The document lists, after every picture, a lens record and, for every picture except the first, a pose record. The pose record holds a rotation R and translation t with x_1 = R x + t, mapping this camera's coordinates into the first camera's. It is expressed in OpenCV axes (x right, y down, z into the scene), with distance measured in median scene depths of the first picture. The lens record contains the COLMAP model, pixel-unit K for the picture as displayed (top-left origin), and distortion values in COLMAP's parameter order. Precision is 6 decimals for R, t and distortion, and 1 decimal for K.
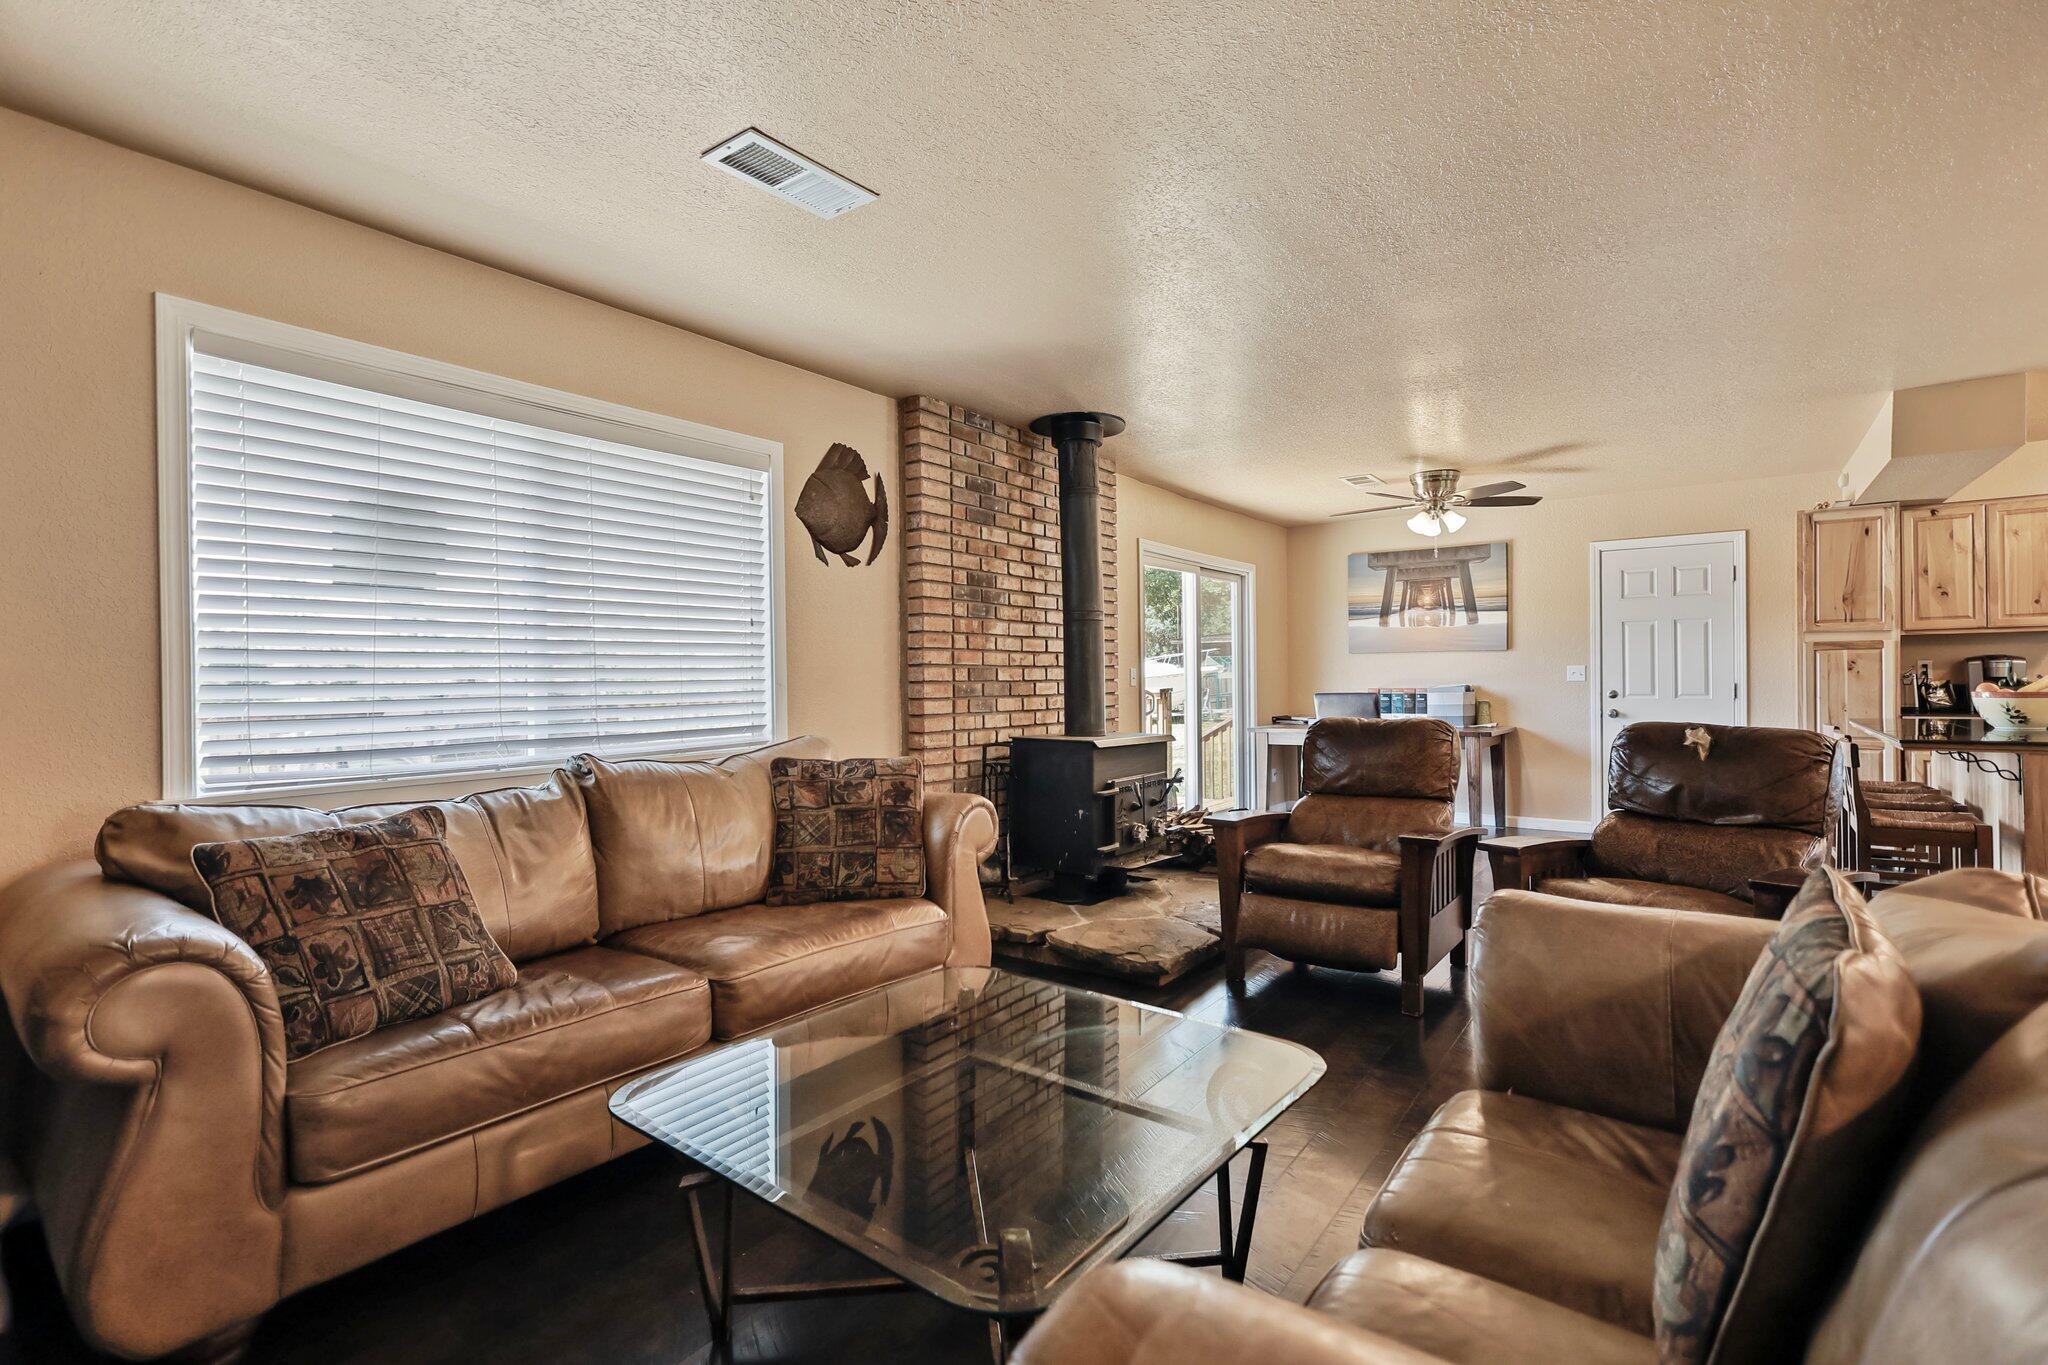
lens RADIAL K [[945.9, 0, 1026.4], [0, 945.9, 679.6], [0, 0, 1]] dist [0.001706, 0.001324]
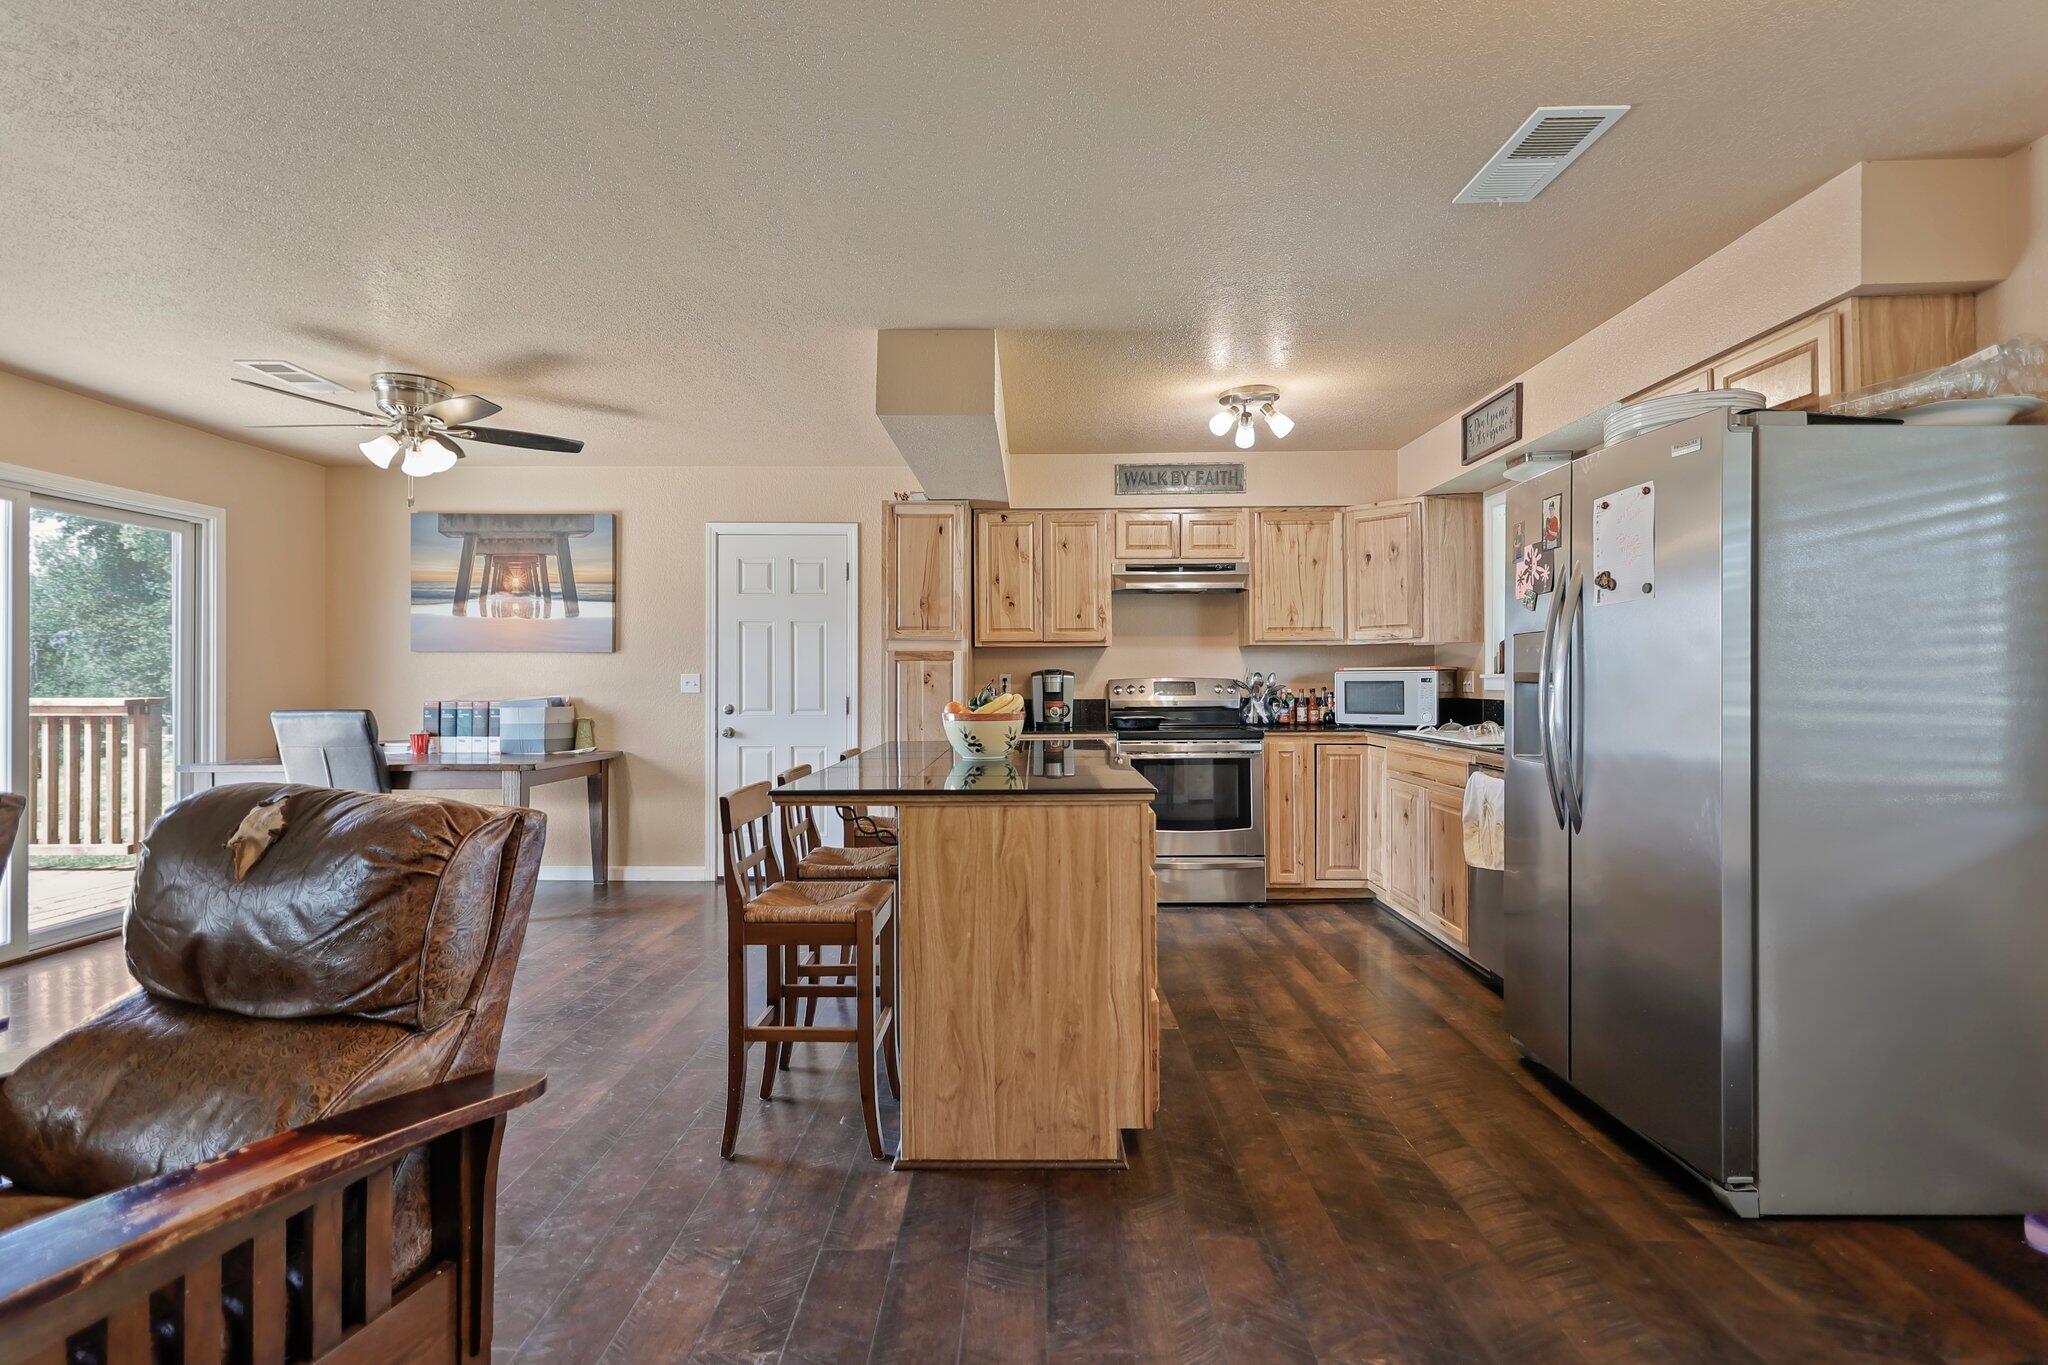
lens RADIAL K [[945.9, 0, 1024.1], [0, 945.9, 683.1], [0, 0, 1]] dist [0.001706, 0.001324]
pose [[0.811353, 0.011235, 0.584449, 0.345776], [-0.009162, 0.999937, -0.006503, -0.004549], [-0.584485, -0.000078, 0.811405, 0.182236]]
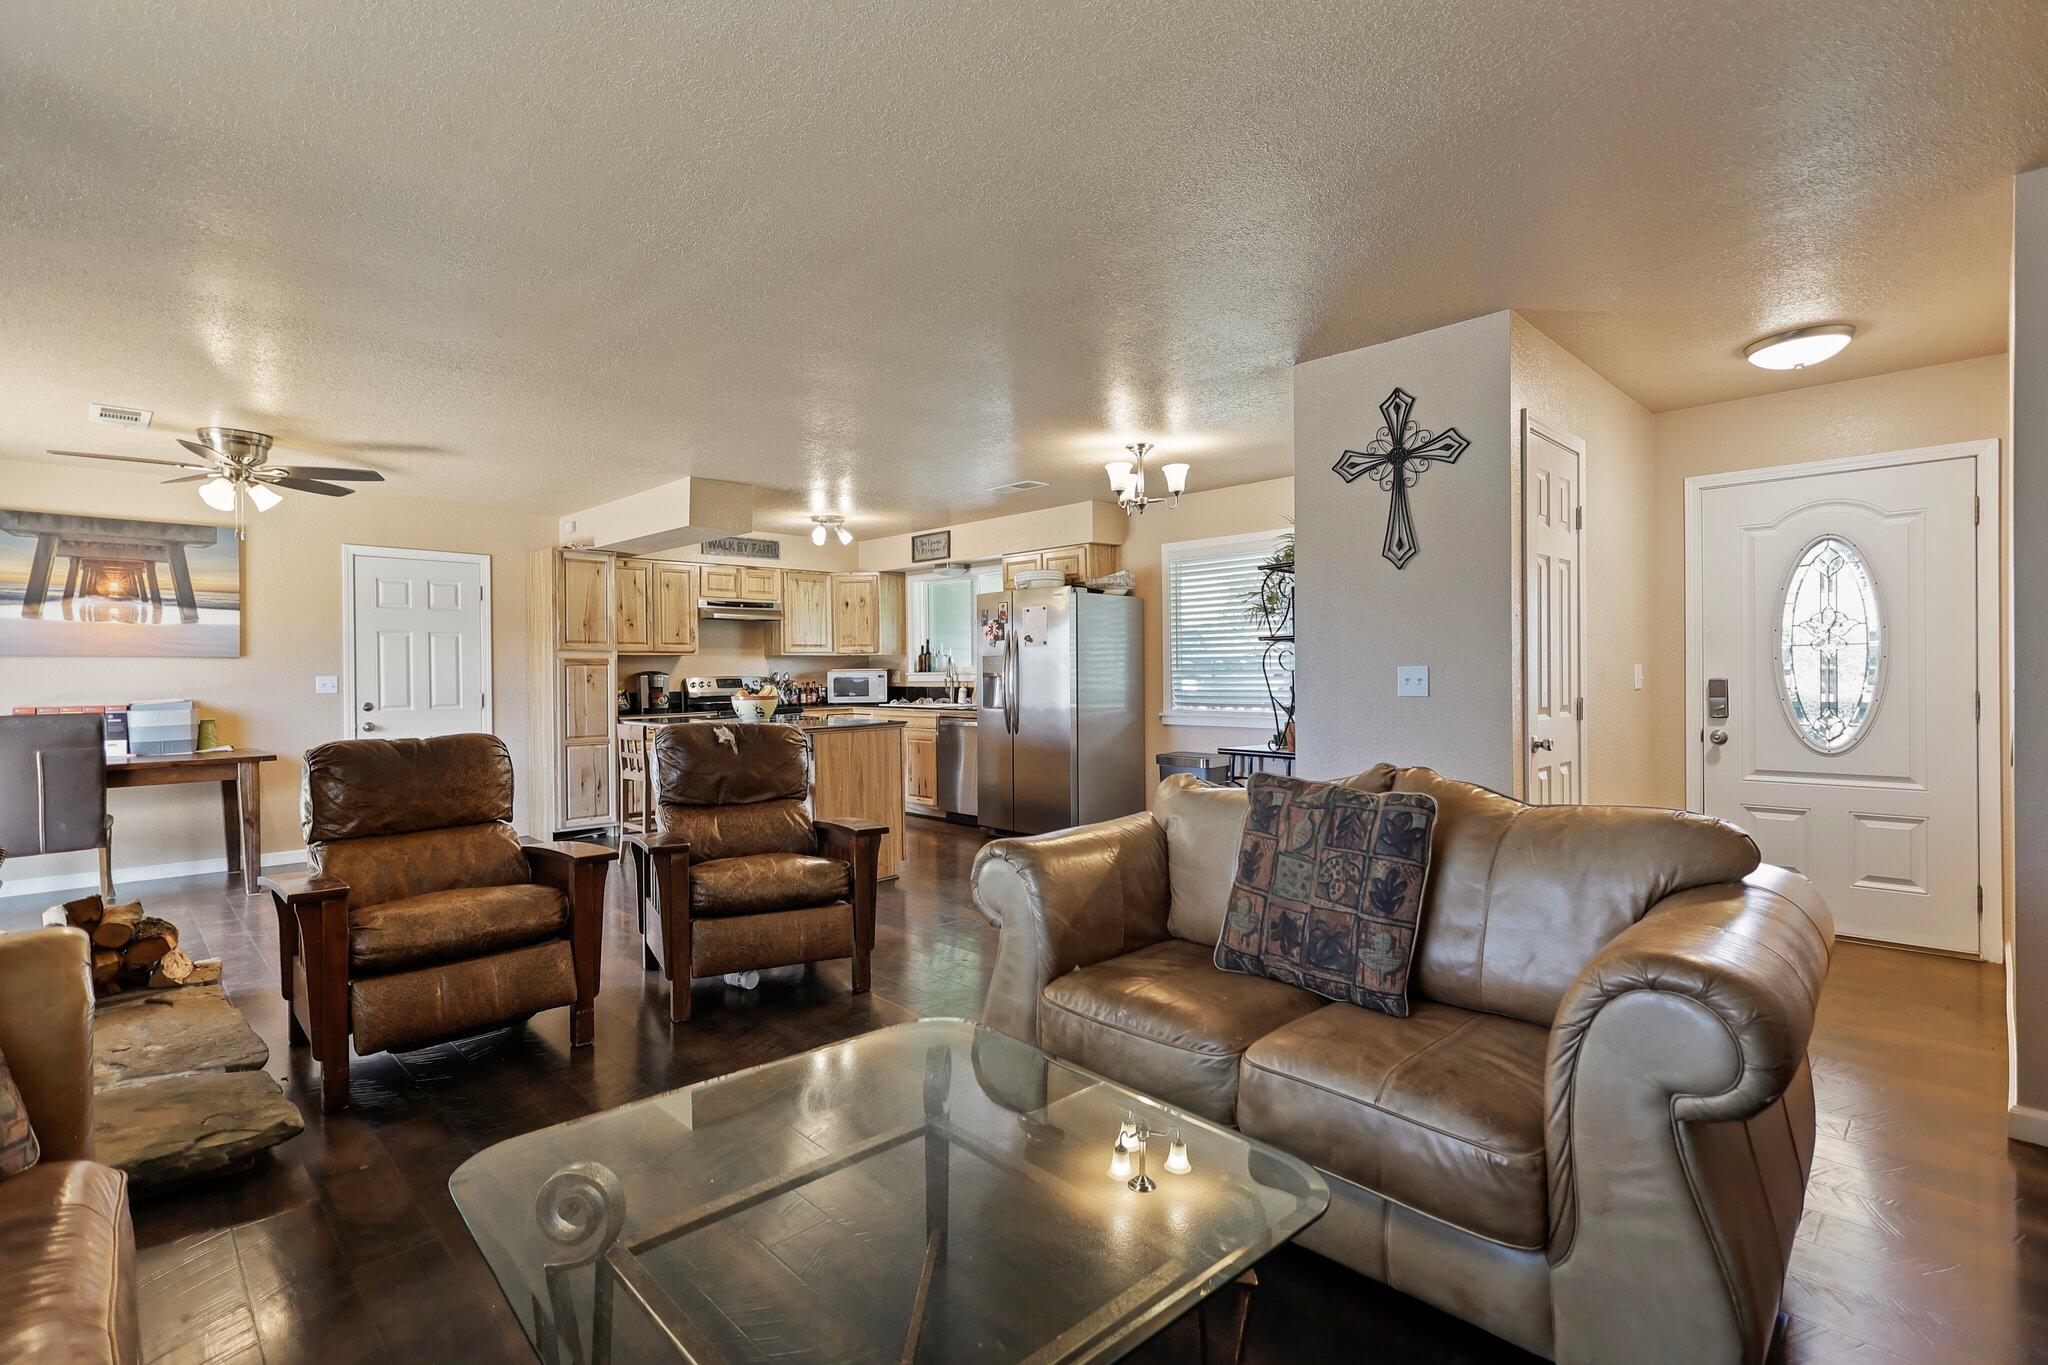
lens RADIAL K [[945.9, 0, 1019.4], [0, 945.9, 682.0], [0, 0, 1]] dist [0.001706, 0.001324]
pose [[0.164428, 0.002403, 0.986386, -0.214306], [0.009708, 0.999945, -0.004054, 0.000458], [-0.986341, 0.010243, 0.164396, 0.194386]]
